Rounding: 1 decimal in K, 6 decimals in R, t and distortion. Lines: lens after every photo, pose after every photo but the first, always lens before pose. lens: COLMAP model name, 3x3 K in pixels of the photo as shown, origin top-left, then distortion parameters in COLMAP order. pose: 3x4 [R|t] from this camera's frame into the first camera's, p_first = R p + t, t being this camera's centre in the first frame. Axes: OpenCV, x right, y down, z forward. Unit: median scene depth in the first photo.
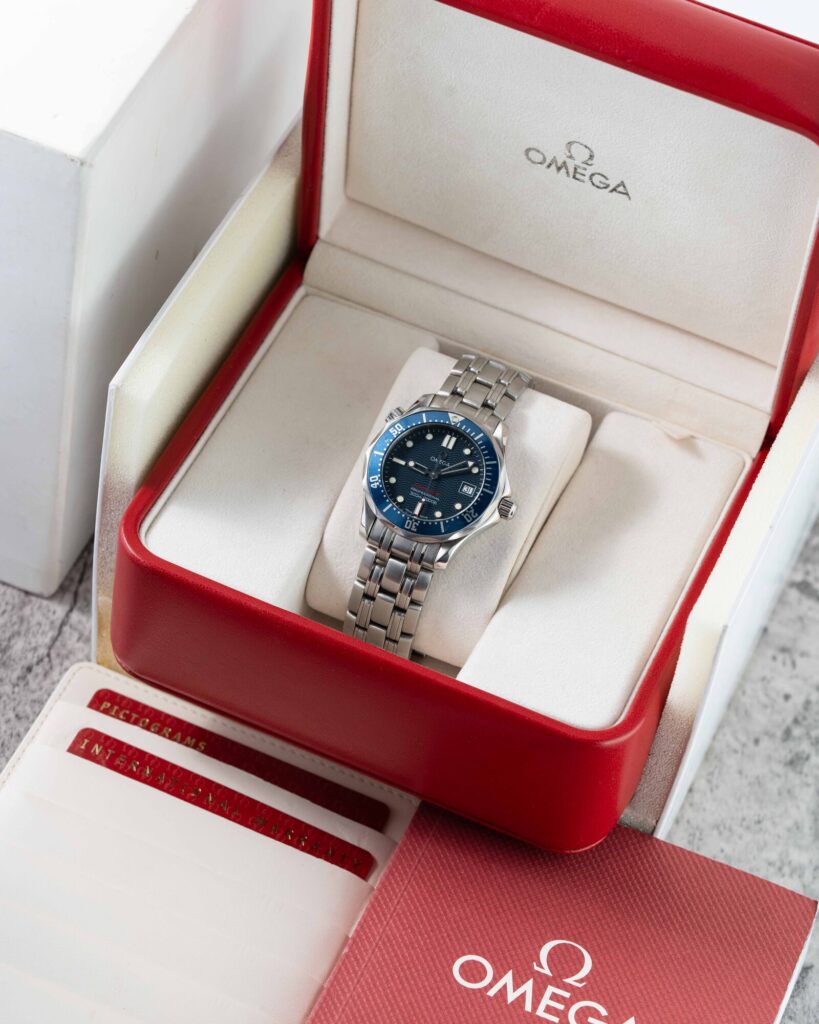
lens RADIAL K [[4115.0, 0, 409.0], [0, 4115.0, 512.1], [0, 0, 1]] dist [0.017065, 0.000000]
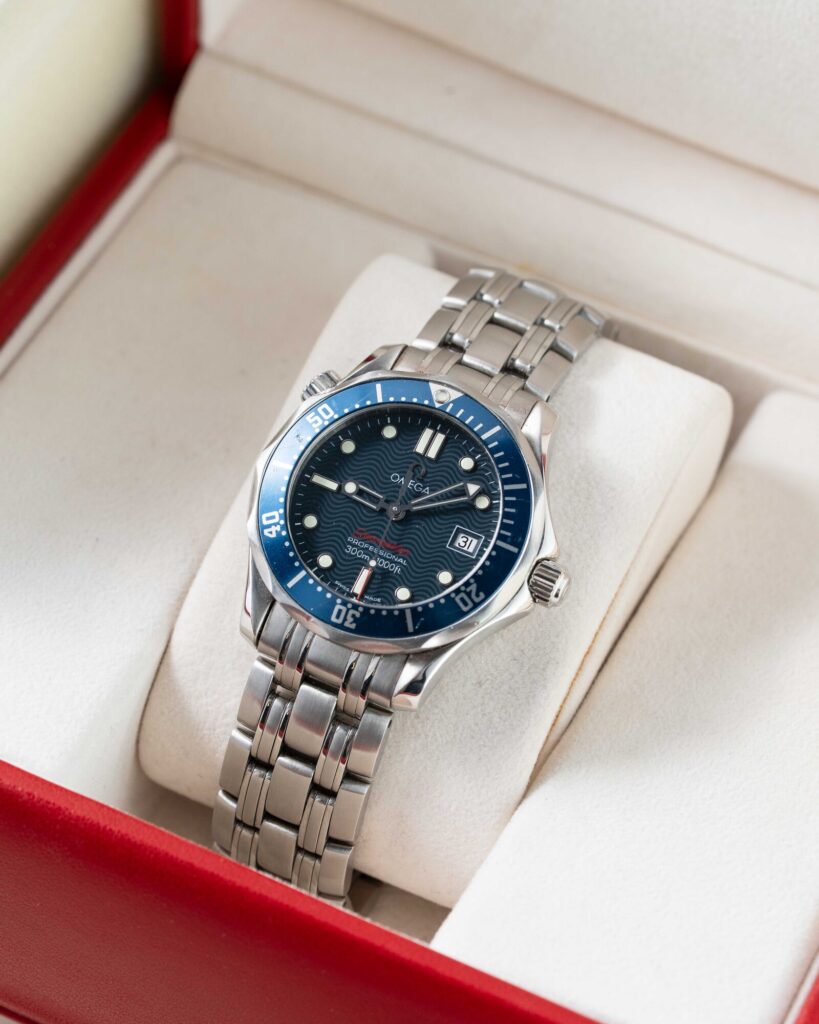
lens RADIAL K [[4115.0, 0, 409.3], [0, 4115.0, 511.7], [0, 0, 1]] dist [0.017065, 0.000000]
pose [[0.998453, 0.010464, -0.054611, 0.033357], [-0.011397, 0.999794, -0.016810, -0.000938], [0.054424, 0.017406, 0.998366, 0.515406]]
